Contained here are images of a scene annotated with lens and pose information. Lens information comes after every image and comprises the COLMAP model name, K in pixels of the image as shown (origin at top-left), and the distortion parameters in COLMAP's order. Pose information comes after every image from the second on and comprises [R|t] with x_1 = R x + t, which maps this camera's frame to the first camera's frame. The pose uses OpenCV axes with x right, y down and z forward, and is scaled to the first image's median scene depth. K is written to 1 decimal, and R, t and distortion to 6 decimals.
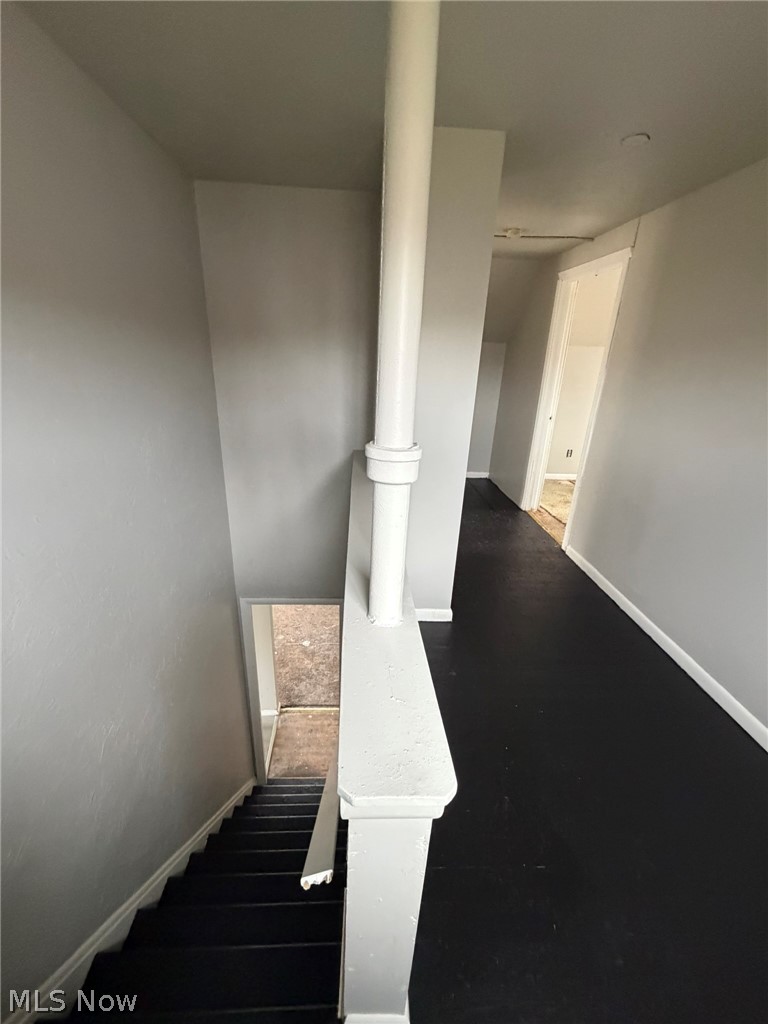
lens RADIAL K [[406.7, 0, 384.0], [0, 406.7, 512.0], [0, 0, 1]] dist [0.000808, -0.000209]
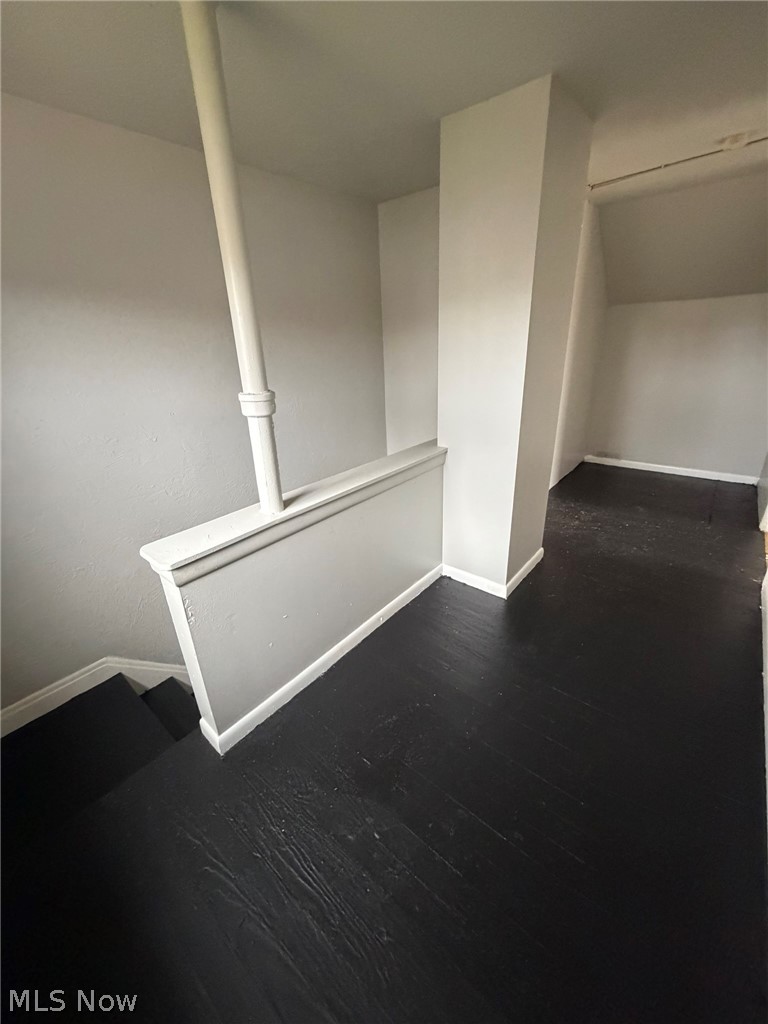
lens RADIAL K [[406.7, 0, 384.0], [0, 406.7, 512.0], [0, 0, 1]] dist [0.000808, -0.000209]
pose [[0.733244, 0.194693, -0.651497, 0.551958], [-0.174793, 0.979903, 0.096108, 0.020905], [0.657116, 0.043406, 0.752539, 0.059272]]
